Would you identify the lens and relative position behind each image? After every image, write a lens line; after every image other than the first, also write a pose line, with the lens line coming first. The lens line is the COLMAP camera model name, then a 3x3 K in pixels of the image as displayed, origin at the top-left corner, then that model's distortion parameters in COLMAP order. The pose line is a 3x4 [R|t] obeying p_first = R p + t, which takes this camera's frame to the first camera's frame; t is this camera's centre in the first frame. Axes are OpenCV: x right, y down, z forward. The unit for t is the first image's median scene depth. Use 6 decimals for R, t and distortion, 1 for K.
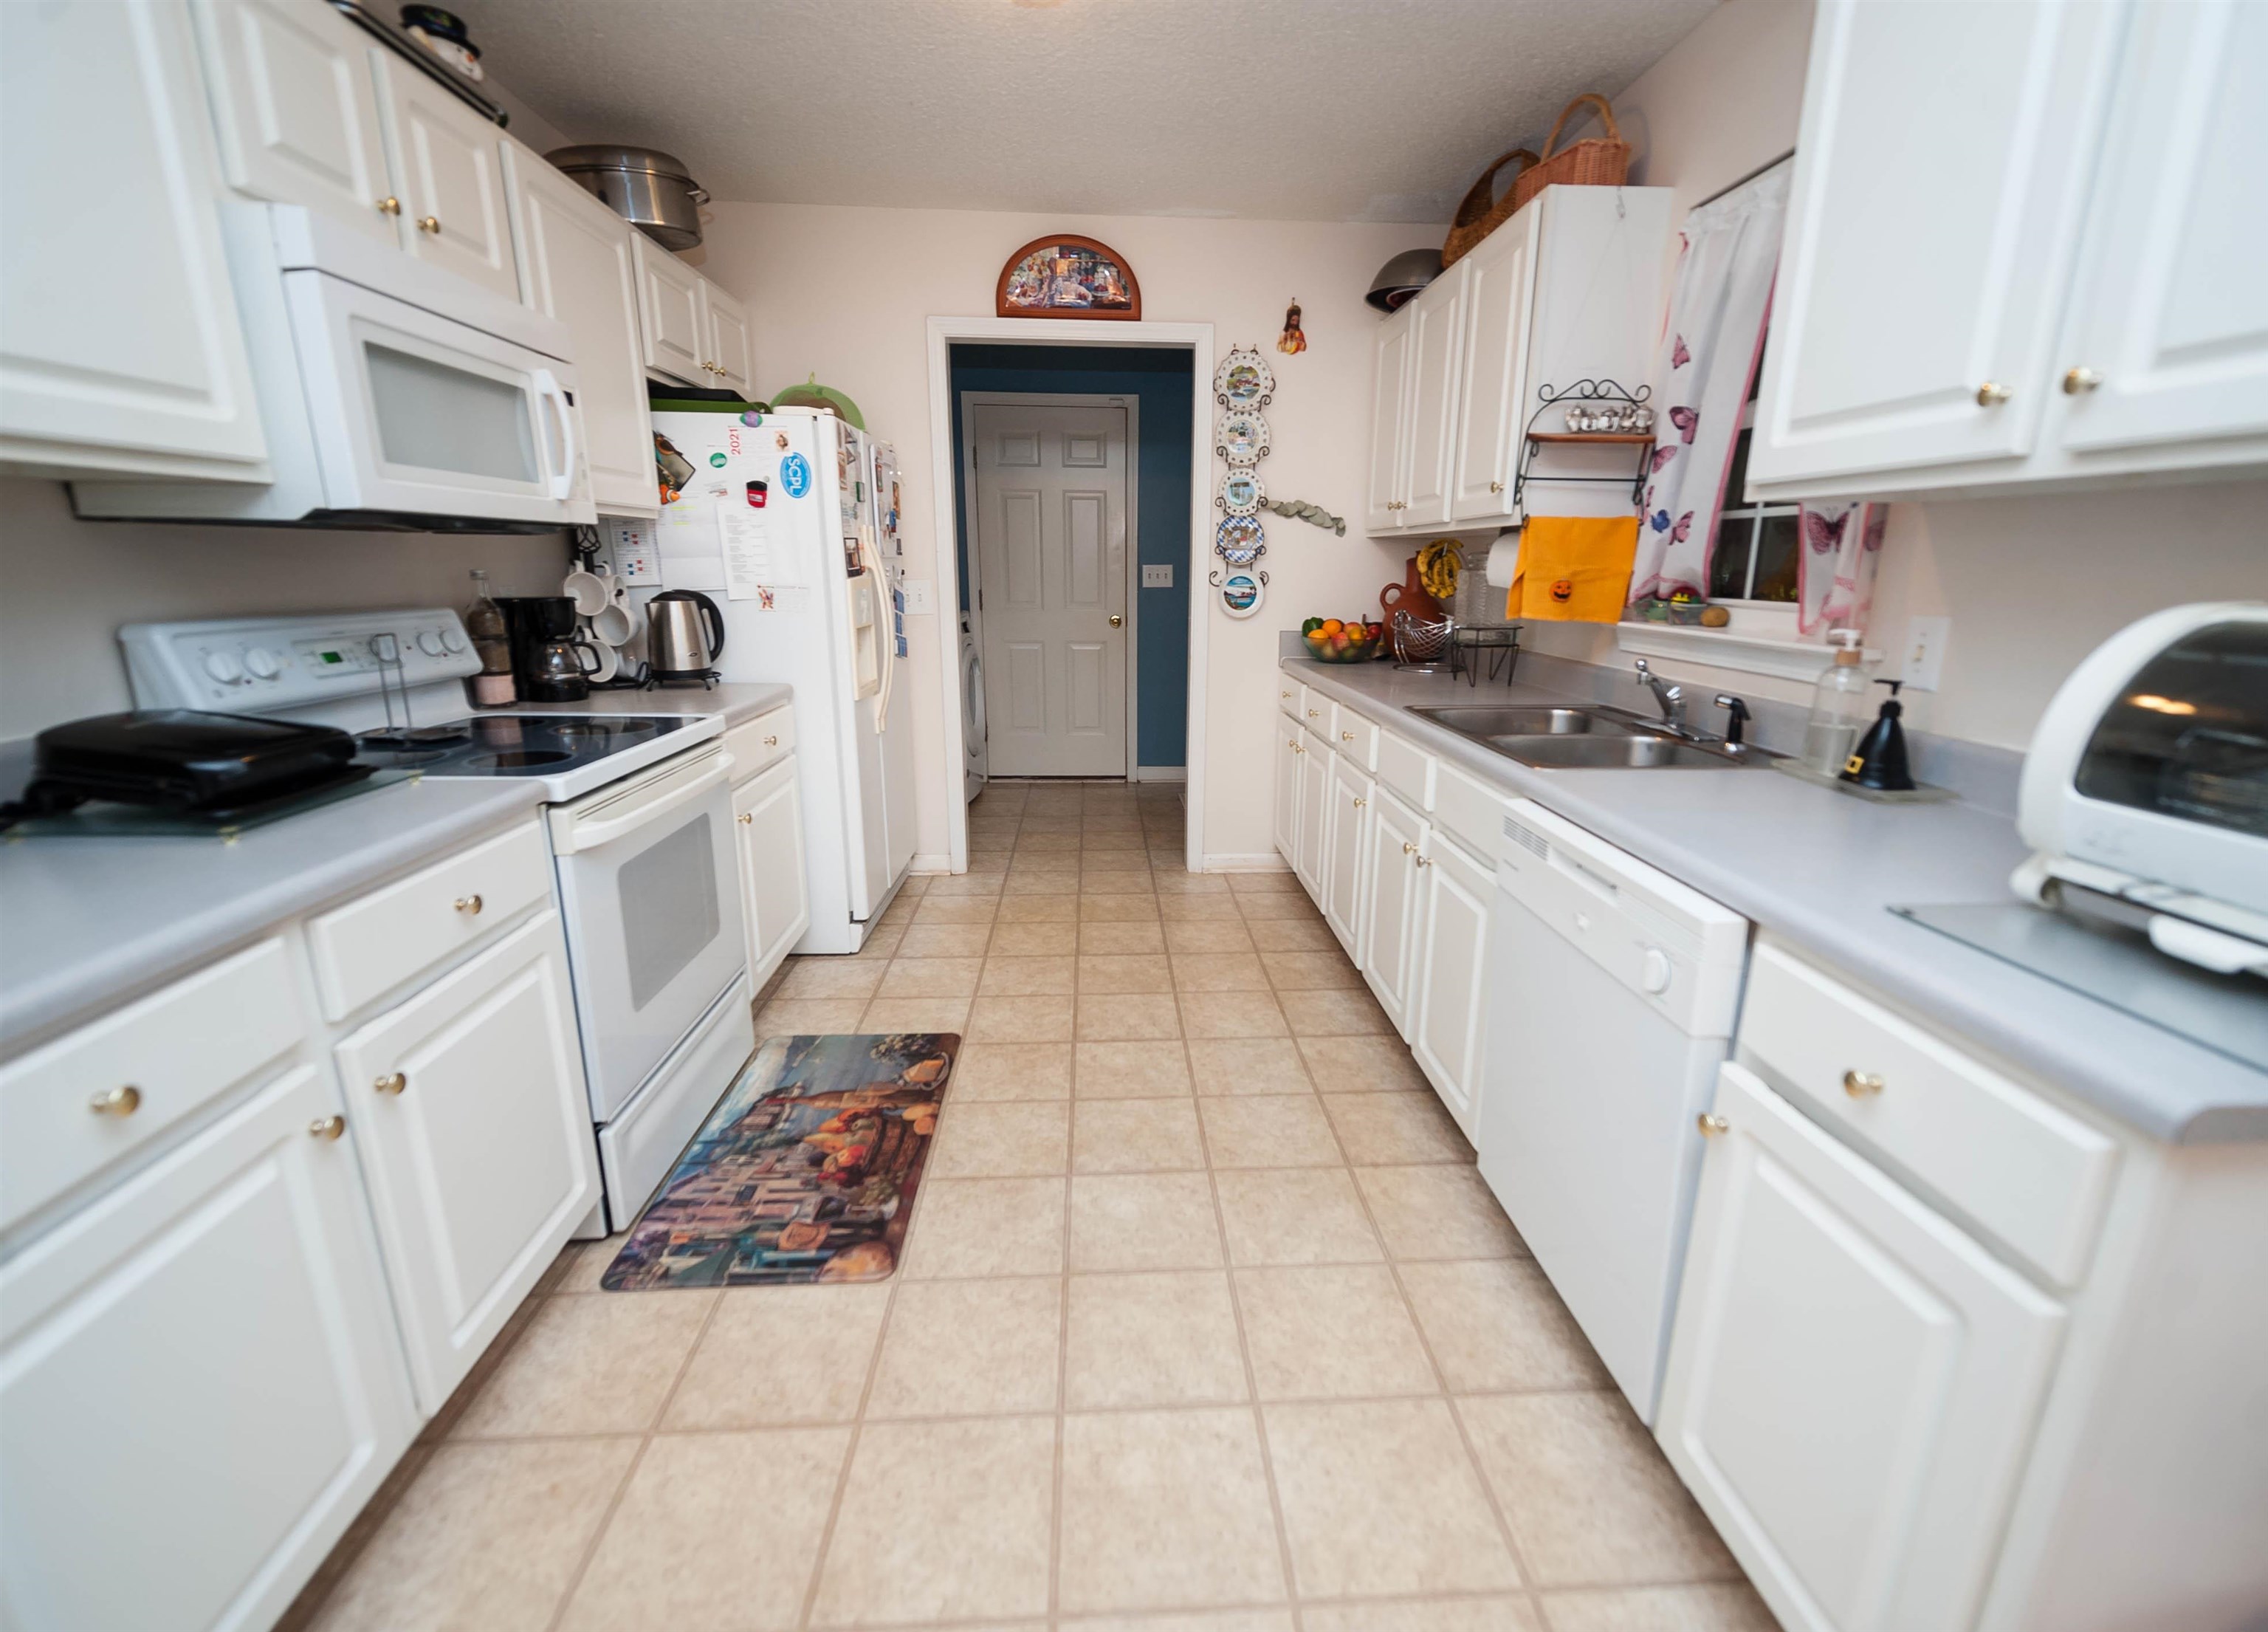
lens RADIAL K [[987.2, 0, 1144.7], [0, 987.2, 829.1], [0, 0, 1]] dist [0.001022, -0.000102]
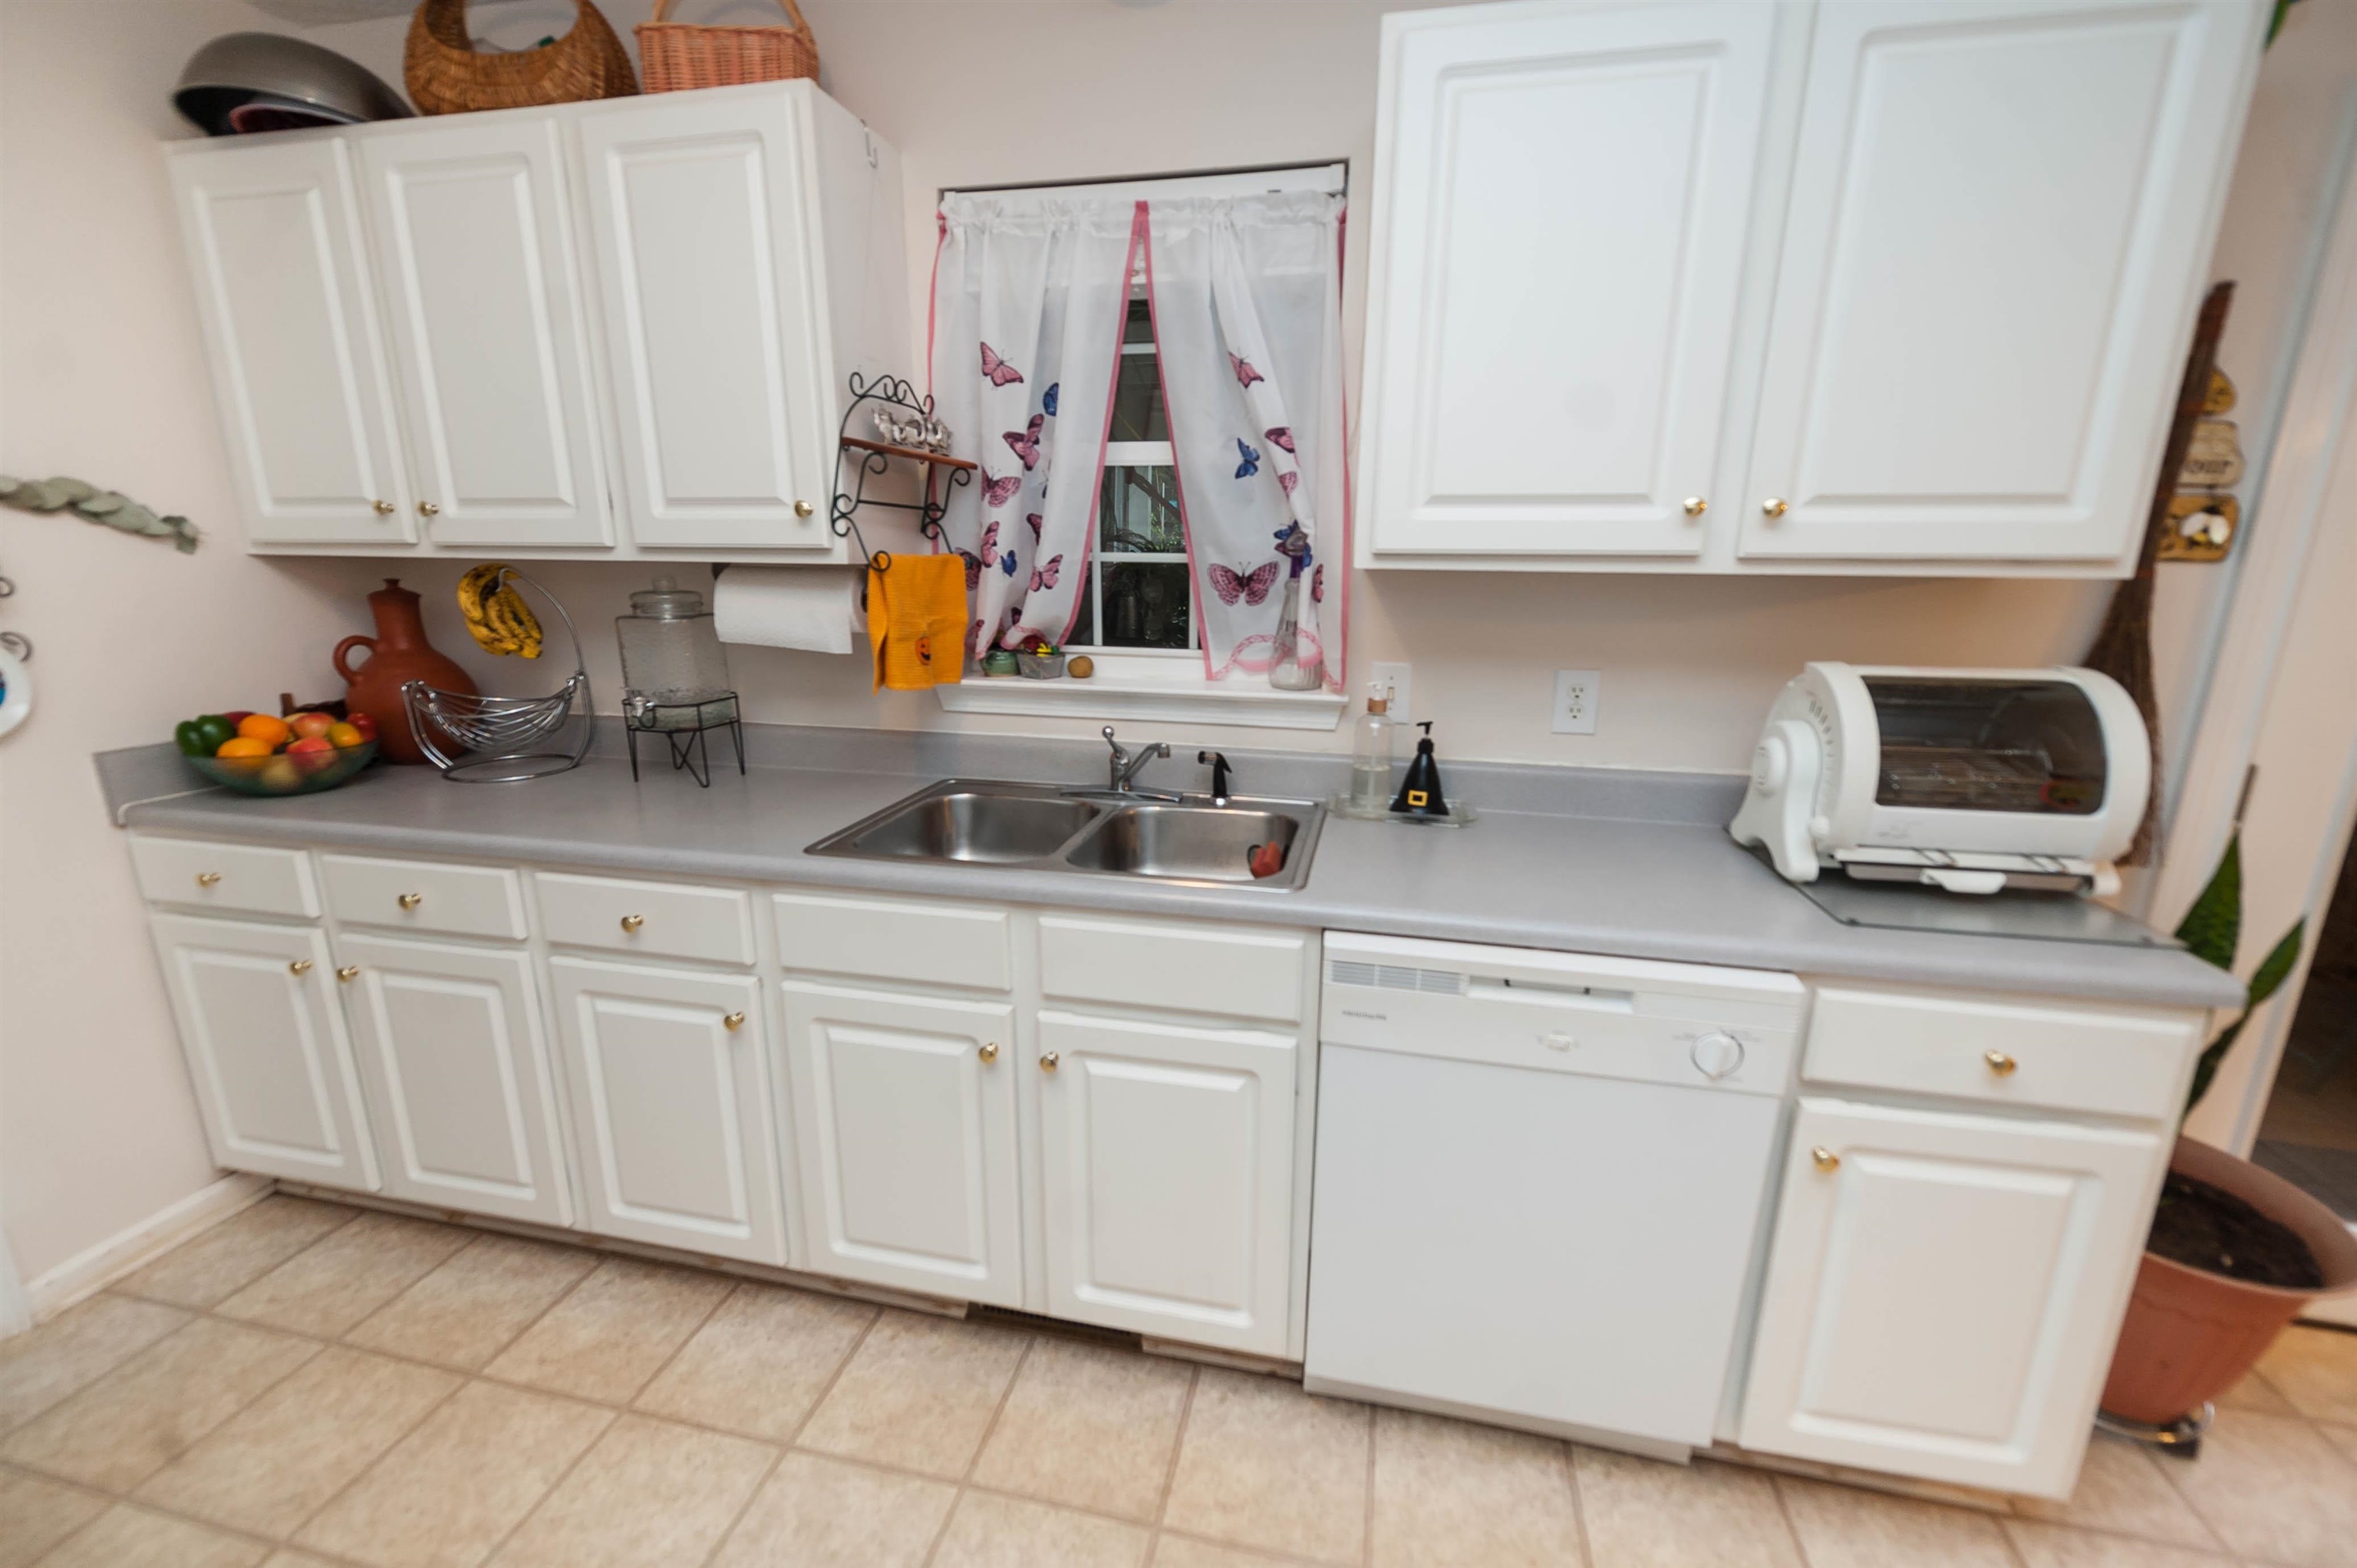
lens RADIAL K [[951.2, 0, 1189.4], [0, 951.2, 792.8], [0, 0, 1]] dist [0.000392, -0.000259]
pose [[0.263204, -0.233828, 0.935974, -0.218997], [0.243485, 0.954876, 0.170080, -0.191737], [-0.933509, 0.183130, 0.308261, 0.544570]]
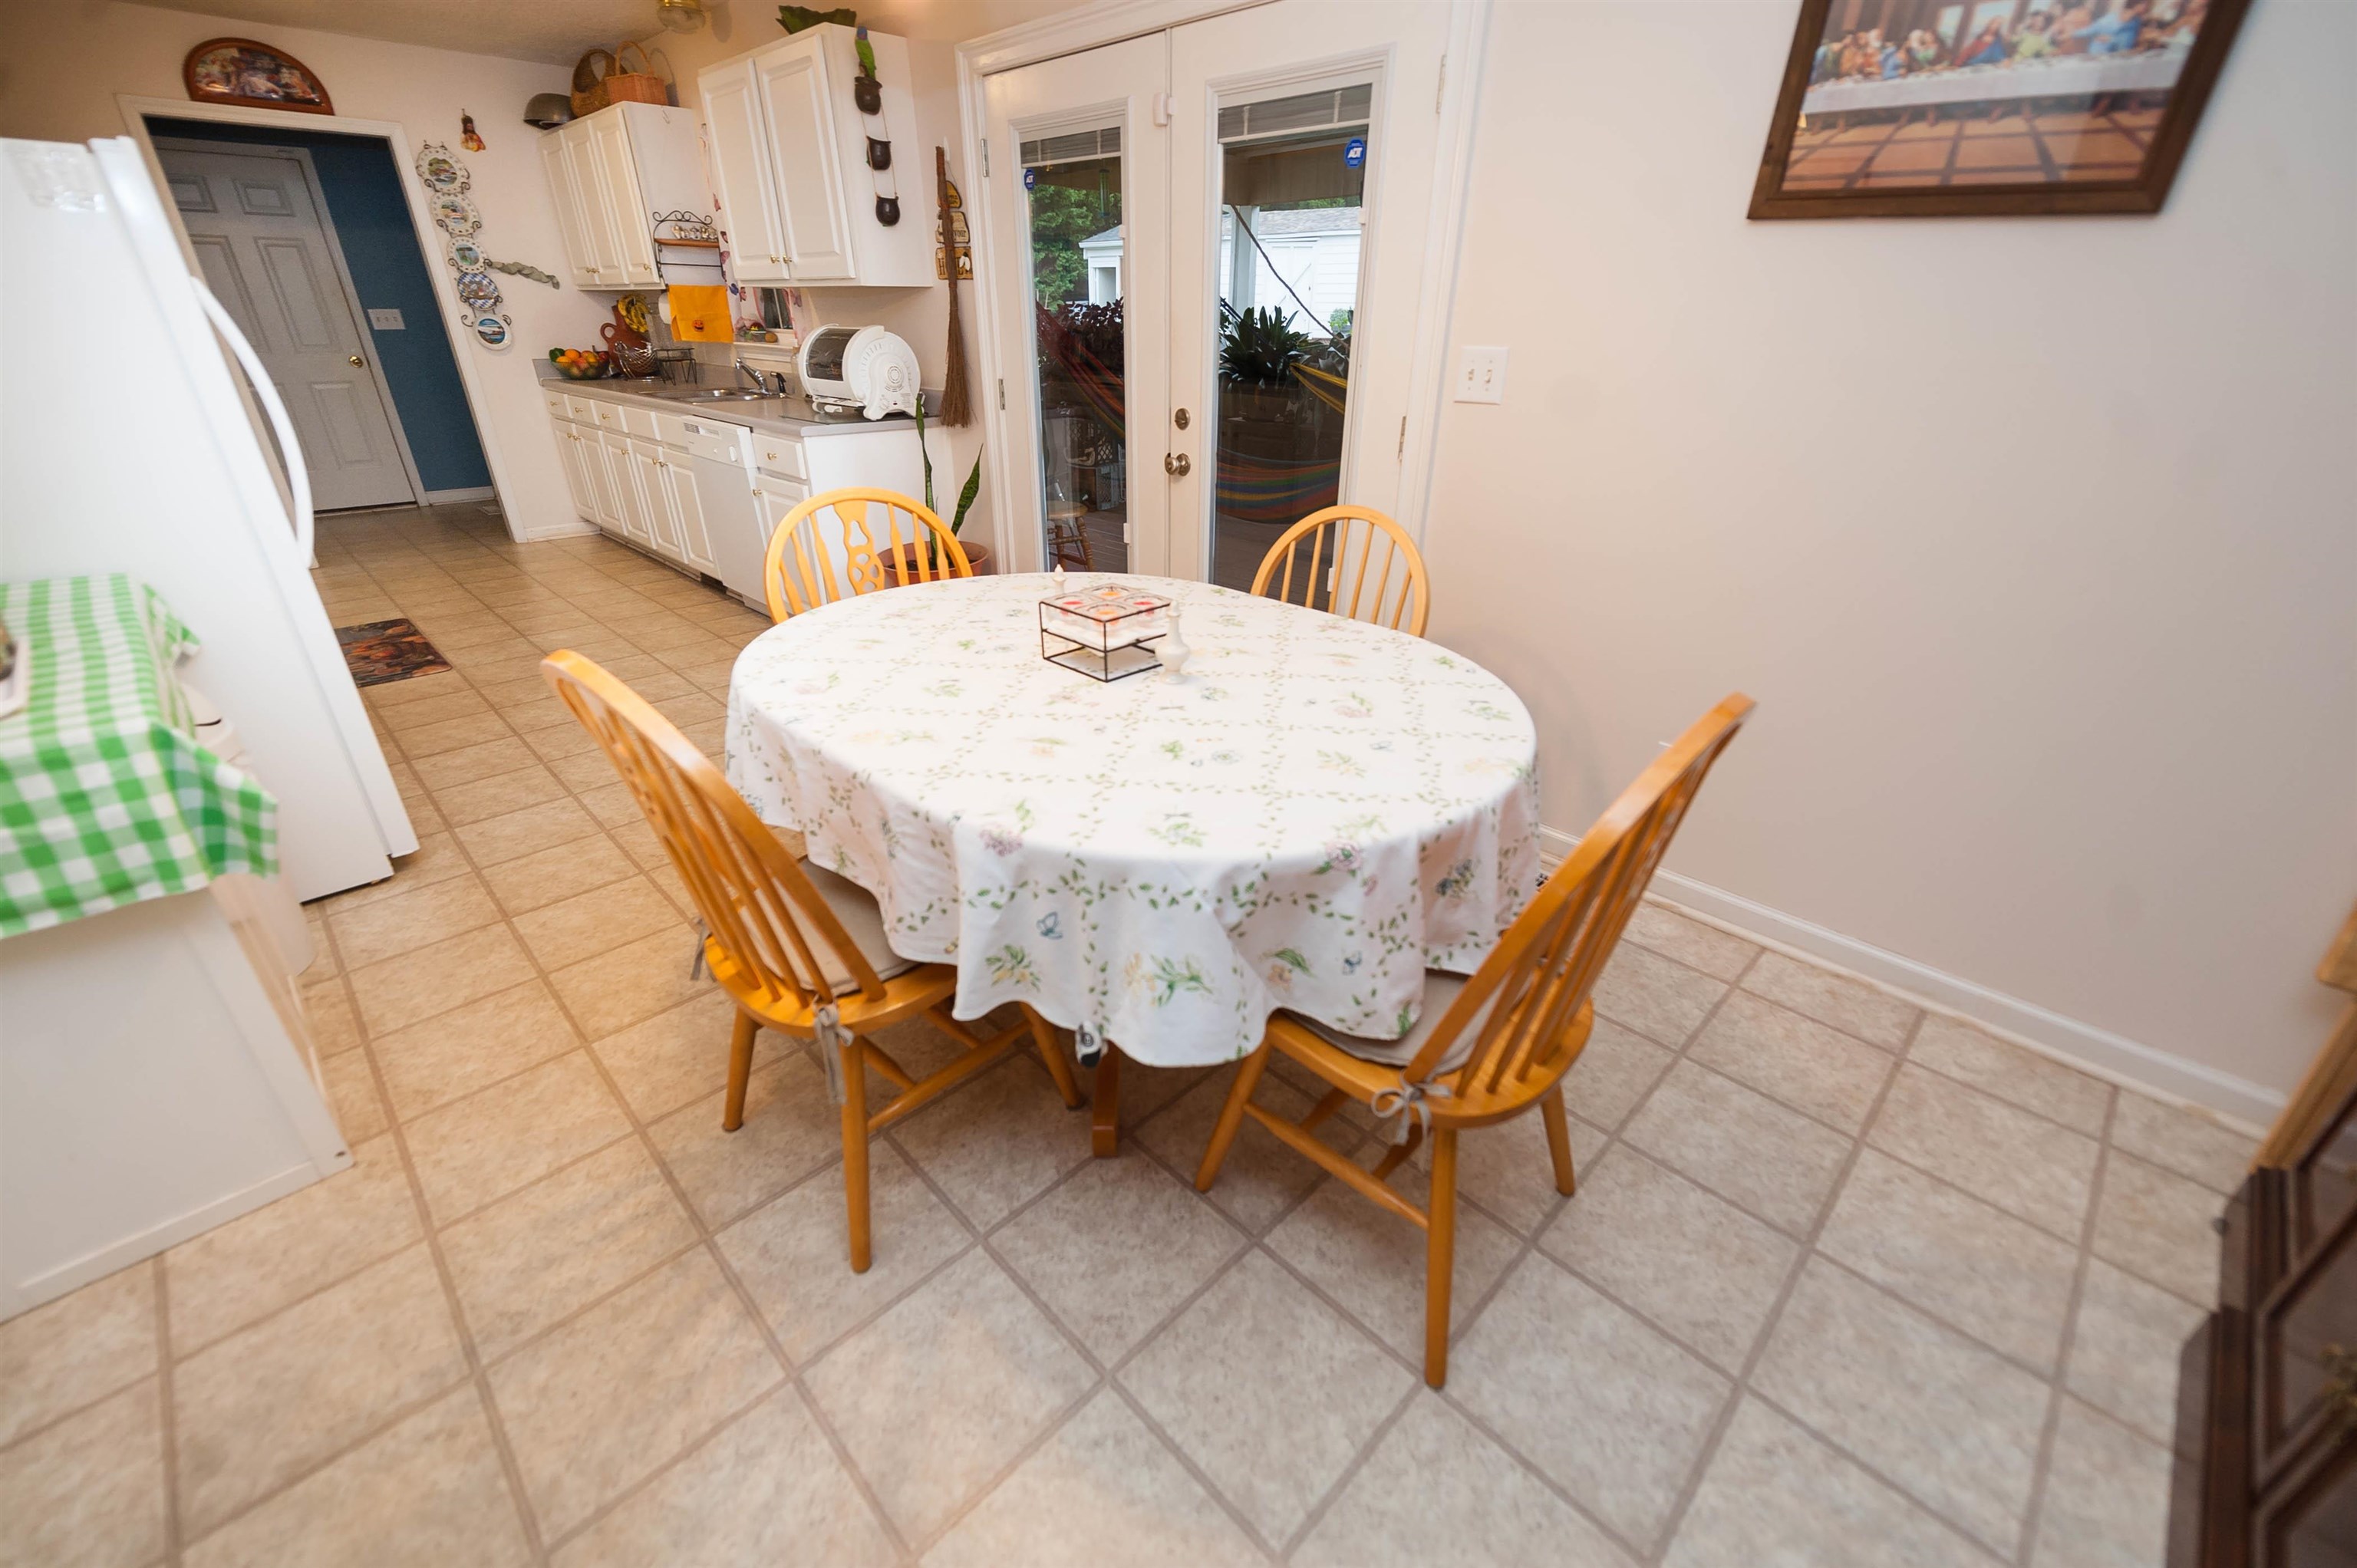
lens RADIAL K [[951.2, 0, 1189.4], [0, 951.2, 792.8], [0, 0, 1]] dist [0.000392, -0.000259]
pose [[0.744268, -0.304138, 0.594613, -0.247212], [0.170921, 0.947386, 0.270638, 0.276874], [-0.645640, -0.099796, 0.757093, -1.088876]]
